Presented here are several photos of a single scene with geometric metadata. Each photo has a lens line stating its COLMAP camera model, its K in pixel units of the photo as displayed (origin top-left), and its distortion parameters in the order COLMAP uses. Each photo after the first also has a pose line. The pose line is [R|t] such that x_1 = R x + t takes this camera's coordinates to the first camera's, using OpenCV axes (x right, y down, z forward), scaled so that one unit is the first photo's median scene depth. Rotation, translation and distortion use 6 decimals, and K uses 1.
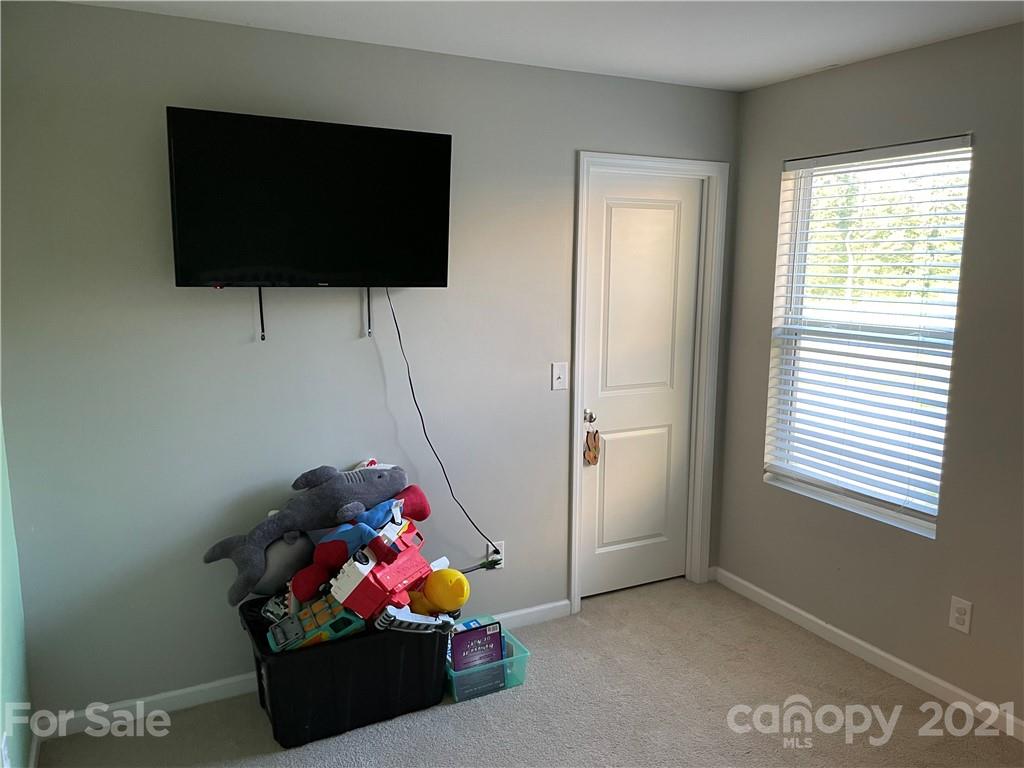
lens RADIAL K [[776.8, 0, 512.6], [0, 776.8, 389.6], [0, 0, 1]] dist [0.061913, -0.088493]
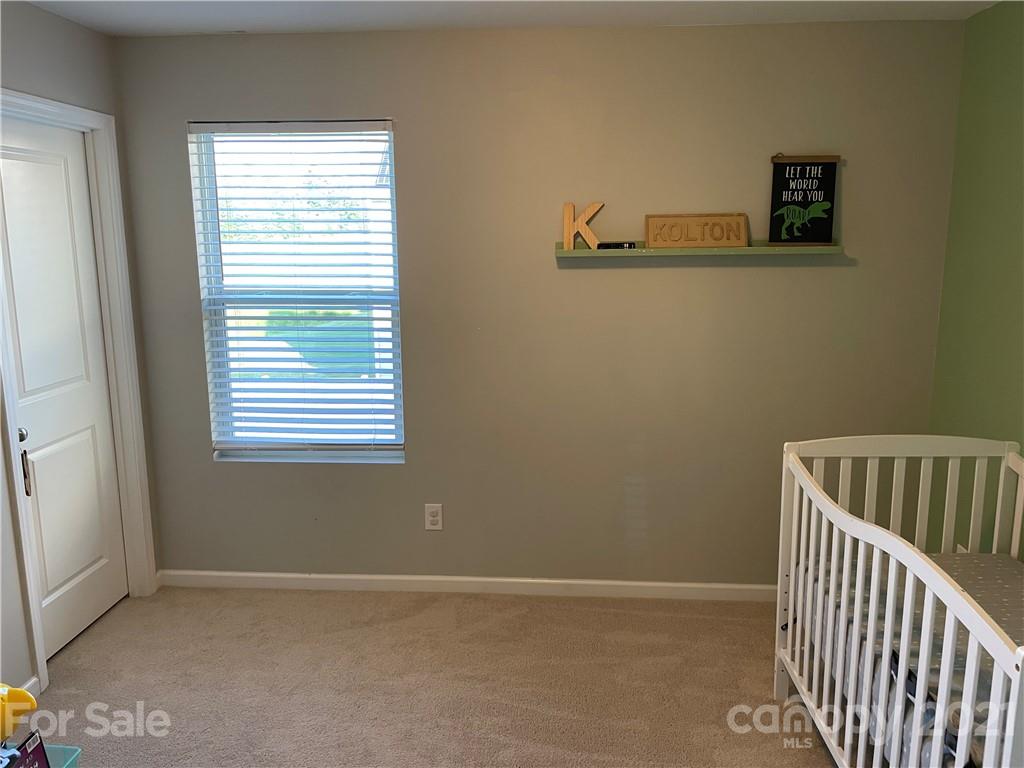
lens RADIAL K [[776.8, 0, 515.3], [0, 776.8, 374.6], [0, 0, 1]] dist [0.061913, -0.088493]
pose [[0.519046, -0.159499, 0.839733, -0.279411], [0.145863, 0.984553, 0.096848, -0.025555], [-0.842208, 0.072217, 0.534294, 0.178745]]
